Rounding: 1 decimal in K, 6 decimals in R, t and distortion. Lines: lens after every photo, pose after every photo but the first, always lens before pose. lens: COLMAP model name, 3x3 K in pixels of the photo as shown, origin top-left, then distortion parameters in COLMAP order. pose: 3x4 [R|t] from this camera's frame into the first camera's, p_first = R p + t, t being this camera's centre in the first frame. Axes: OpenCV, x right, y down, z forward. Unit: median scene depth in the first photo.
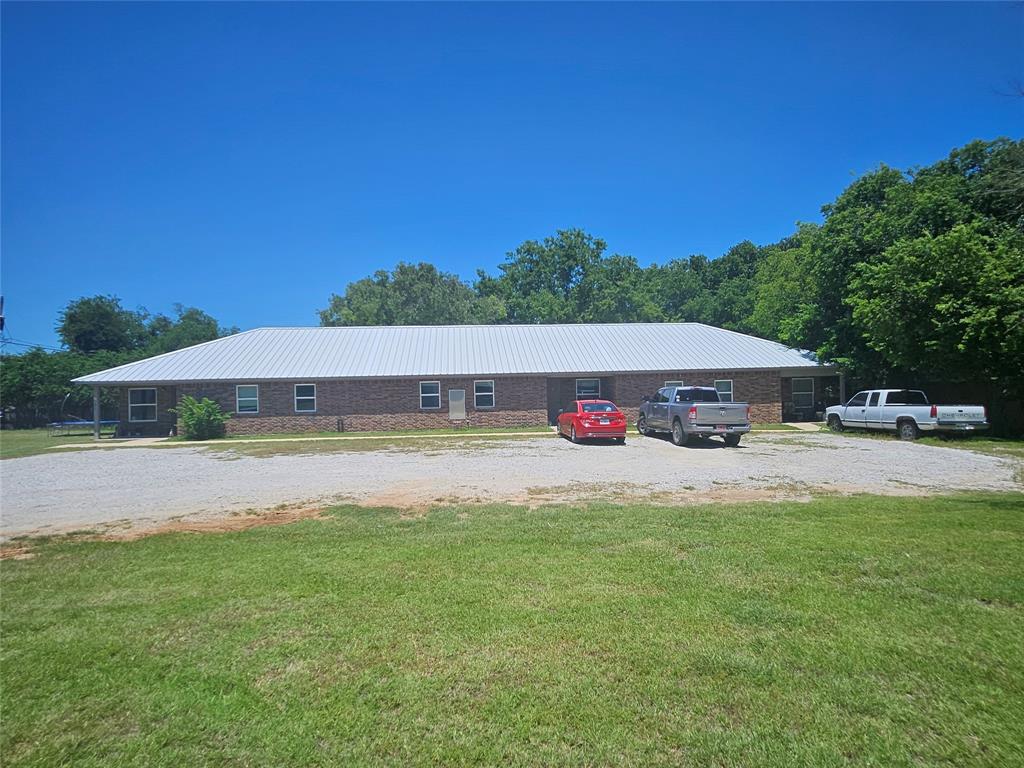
lens RADIAL K [[410.2, 0, 513.5], [0, 410.2, 384.3], [0, 0, 1]] dist [-0.000052, 0.000169]
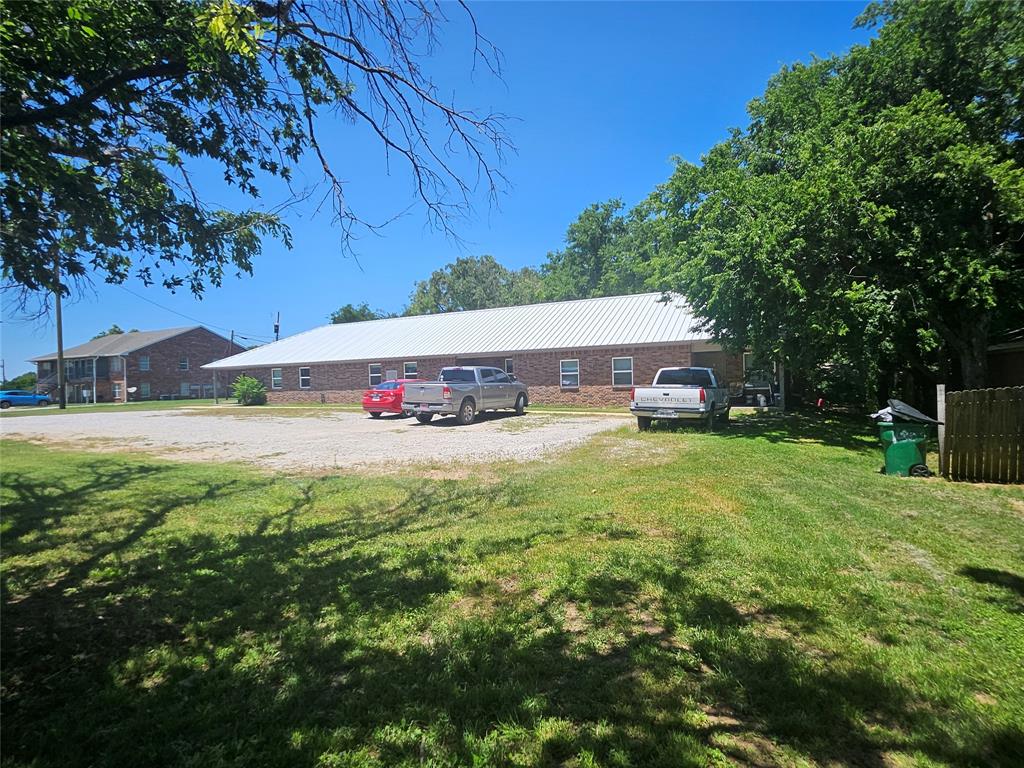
lens RADIAL K [[410.2, 0, 519.1], [0, 410.2, 379.8], [0, 0, 1]] dist [-0.000052, 0.000169]
pose [[0.898510, 0.001363, -0.438950, 0.684844], [0.017269, 0.999111, 0.038452, 0.000532], [0.438612, -0.042129, 0.897688, 0.088702]]
